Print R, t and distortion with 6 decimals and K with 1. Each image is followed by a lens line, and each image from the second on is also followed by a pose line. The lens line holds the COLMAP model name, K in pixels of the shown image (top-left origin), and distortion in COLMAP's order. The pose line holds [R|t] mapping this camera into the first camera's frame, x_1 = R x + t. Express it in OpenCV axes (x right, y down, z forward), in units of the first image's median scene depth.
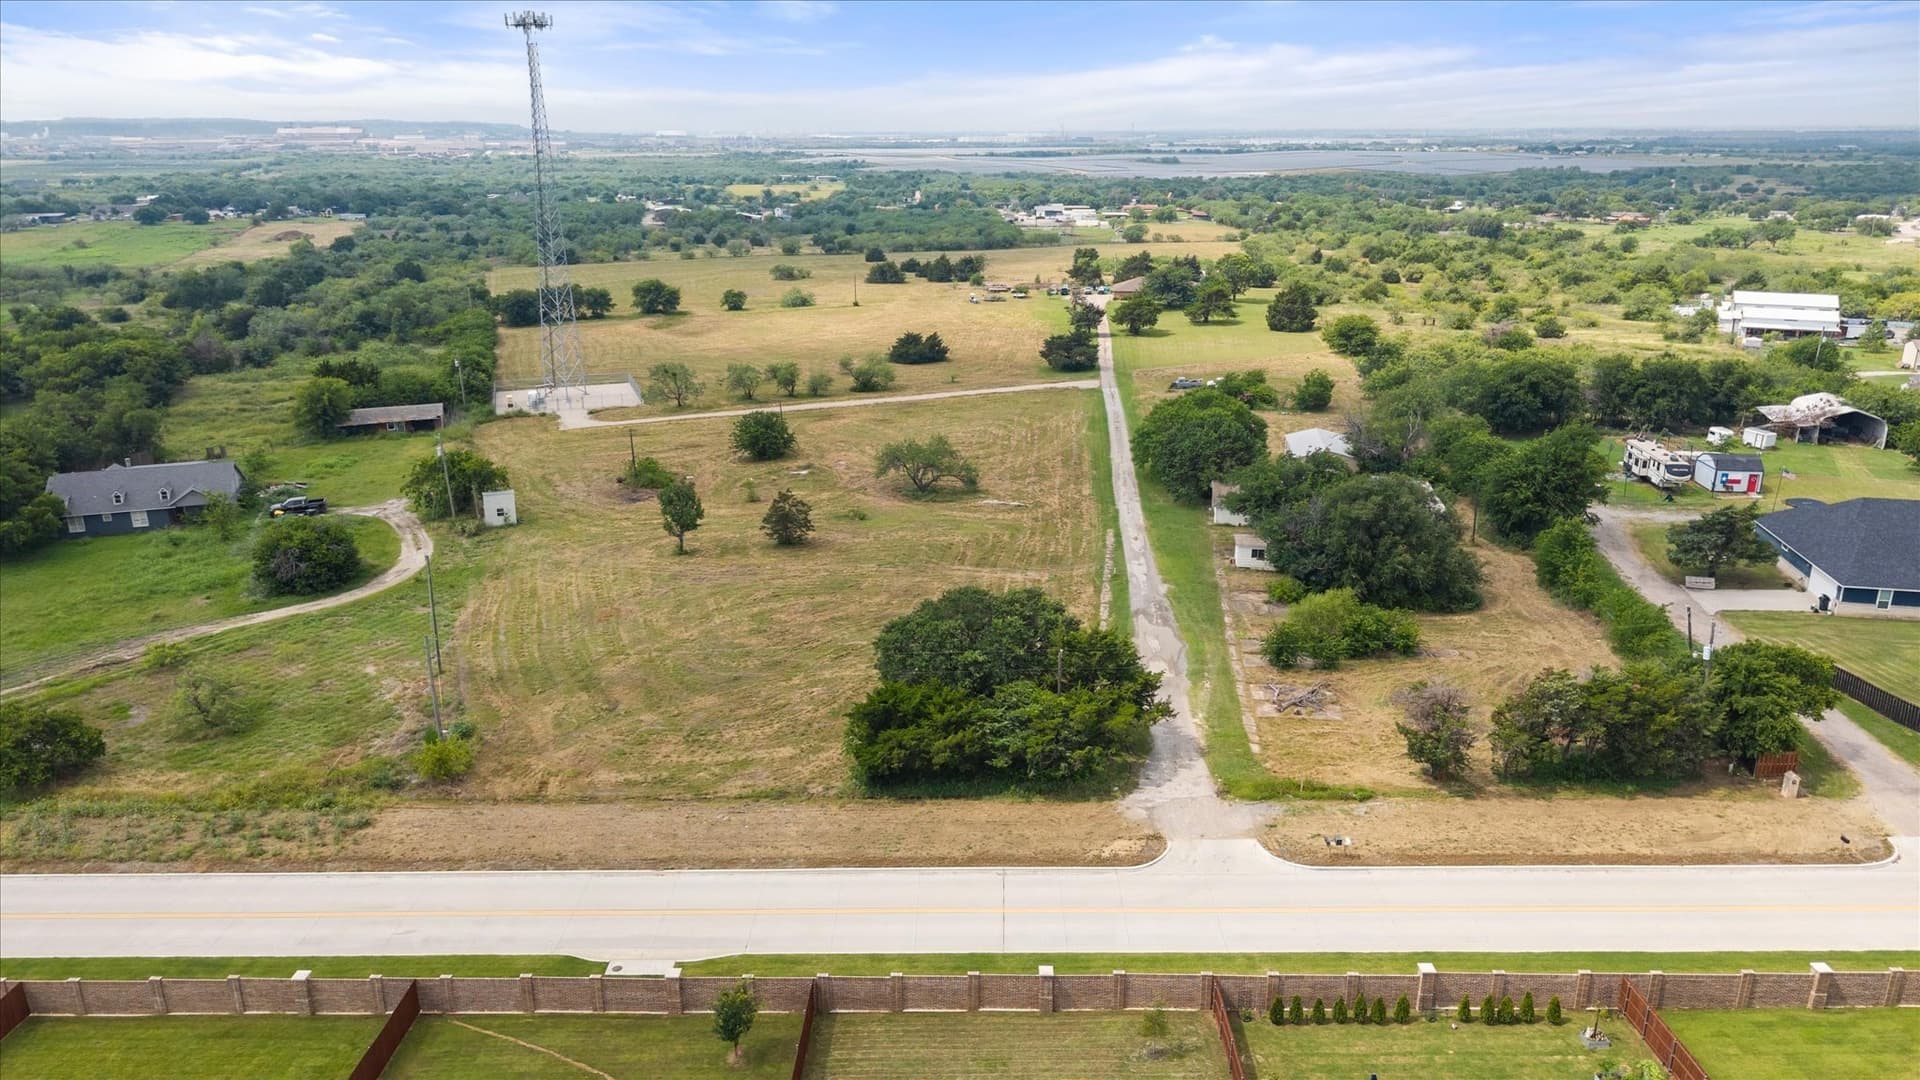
lens RADIAL K [[1282.5, 0, 962.9], [0, 1282.5, 544.6], [0, 0, 1]] dist [0.038918, -0.051451]
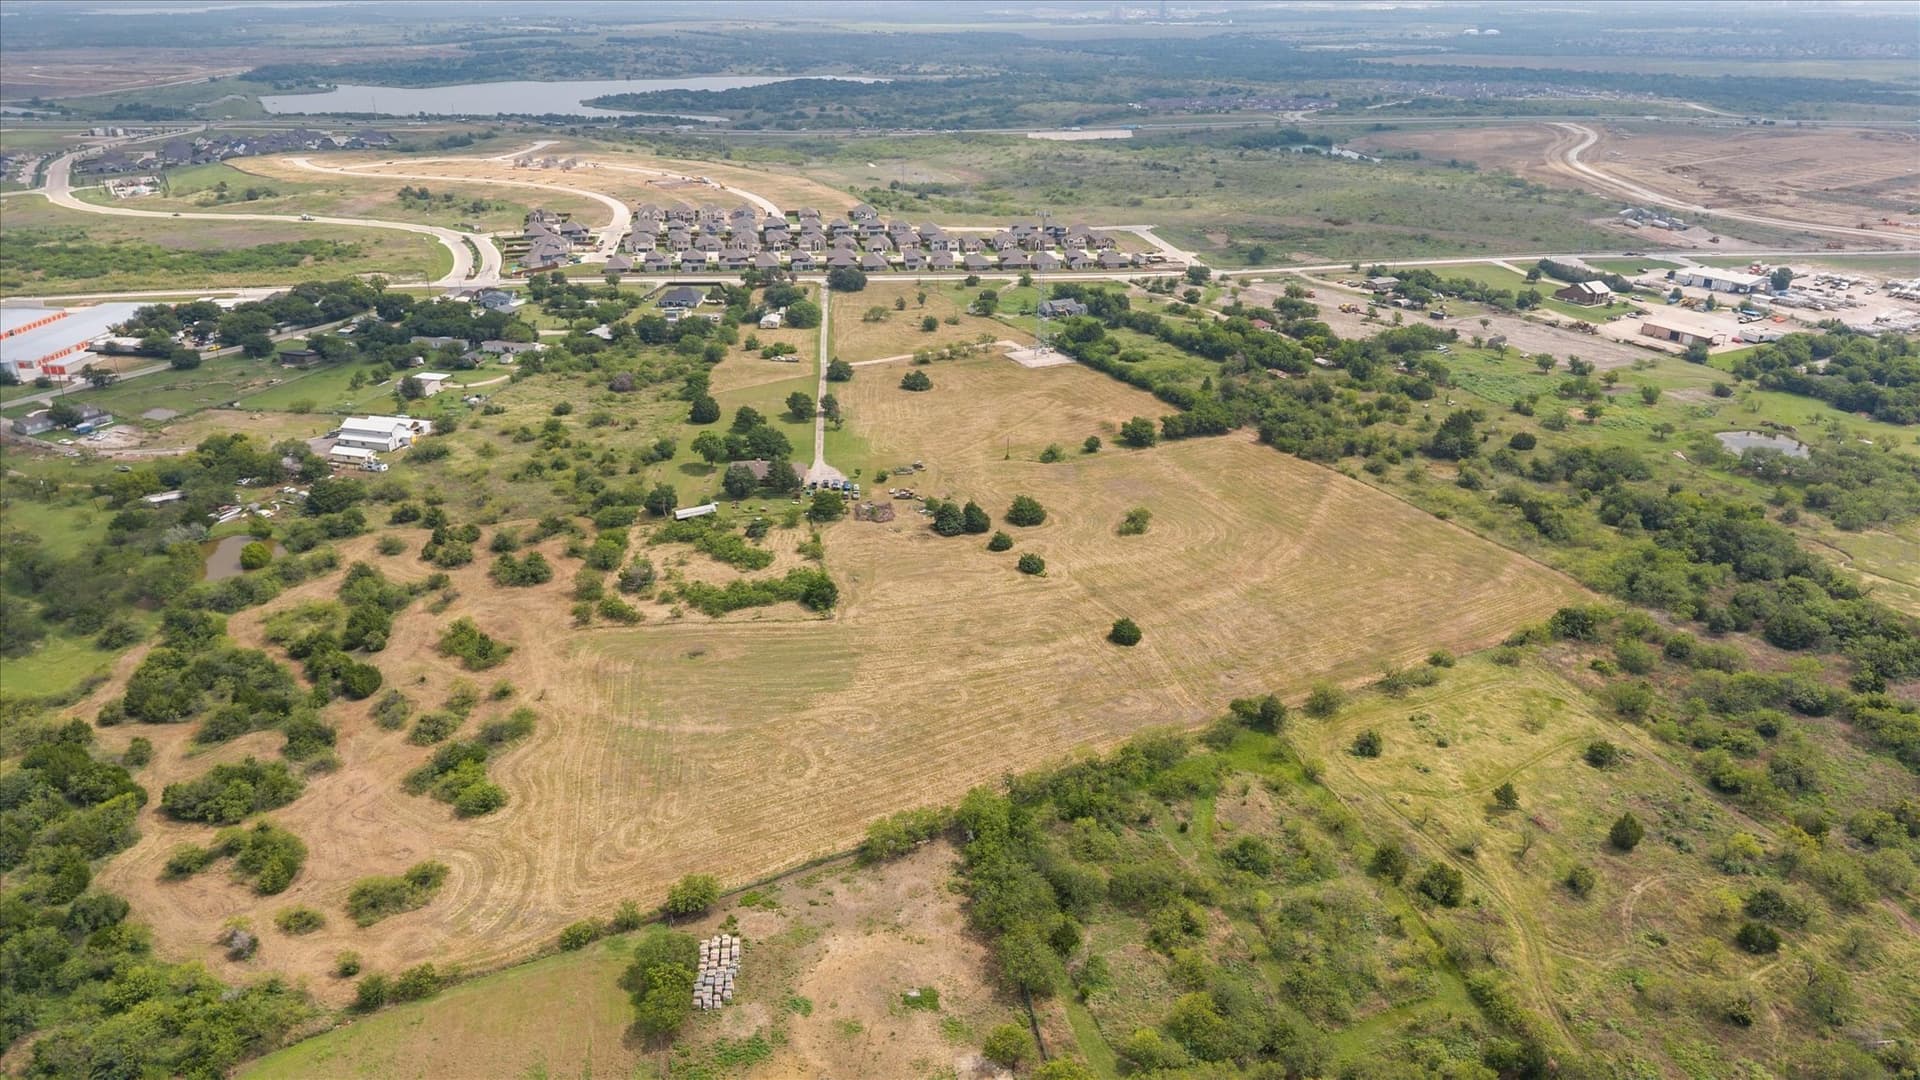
lens RADIAL K [[1282.5, 0, 970.7], [0, 1282.5, 554.7], [0, 0, 1]] dist [0.038918, -0.051451]
pose [[-0.984821, 0.068998, -0.159268, 0.389576], [-0.055015, 0.746197, 0.663448, -2.301842], [0.164622, 0.662140, -0.731075, 4.753191]]
